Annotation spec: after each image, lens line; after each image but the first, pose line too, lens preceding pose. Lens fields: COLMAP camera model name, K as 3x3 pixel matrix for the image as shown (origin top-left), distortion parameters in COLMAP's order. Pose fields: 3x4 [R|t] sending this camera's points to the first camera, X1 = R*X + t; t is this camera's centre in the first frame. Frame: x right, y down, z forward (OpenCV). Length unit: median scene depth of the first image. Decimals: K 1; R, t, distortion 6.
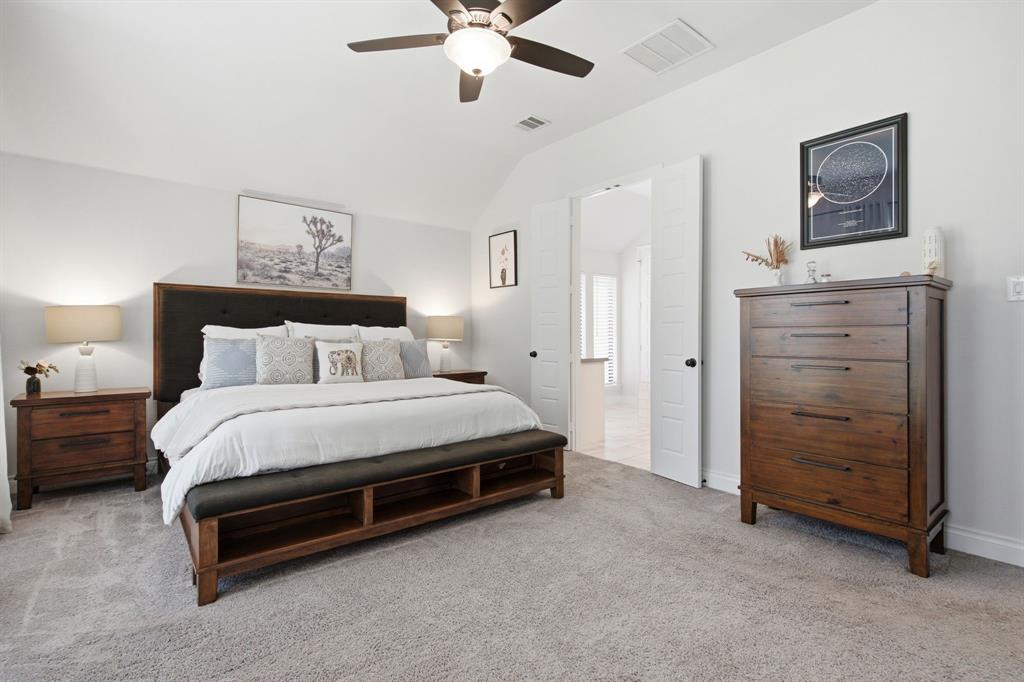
lens RADIAL K [[472.1, 0, 514.3], [0, 472.1, 337.5], [0, 0, 1]] dist [0.003616, -0.001969]
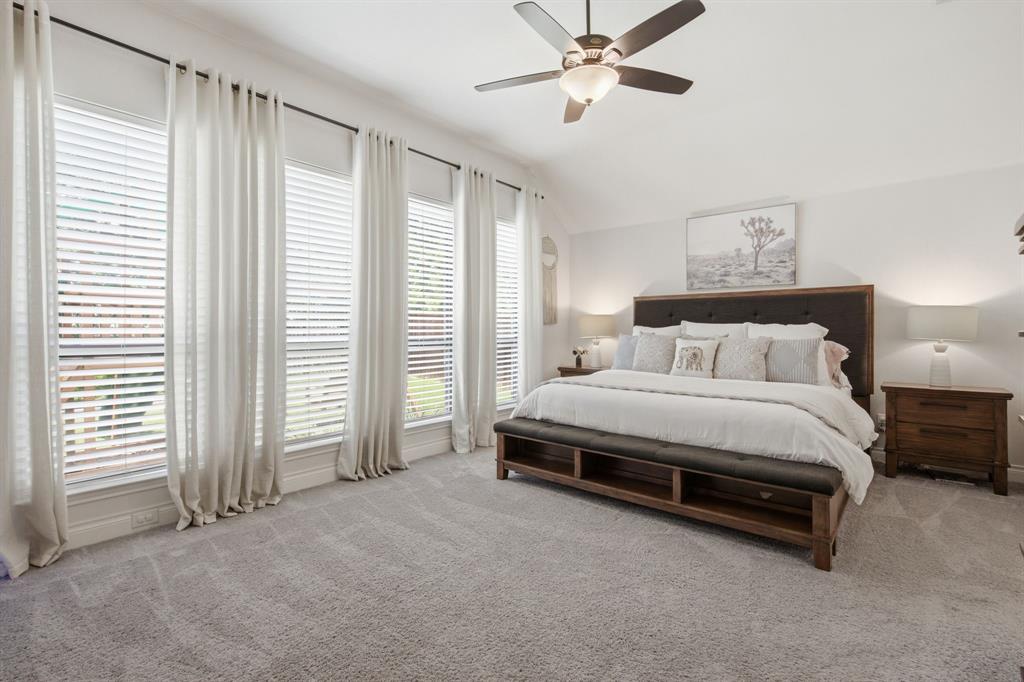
lens RADIAL K [[472.1, 0, 514.2], [0, 472.1, 336.4], [0, 0, 1]] dist [0.003616, -0.001969]
pose [[0.181769, 0.009427, -0.983296, 0.513281], [-0.005029, 0.999950, 0.008657, -0.004001], [0.983328, 0.003372, 0.181807, 0.316743]]
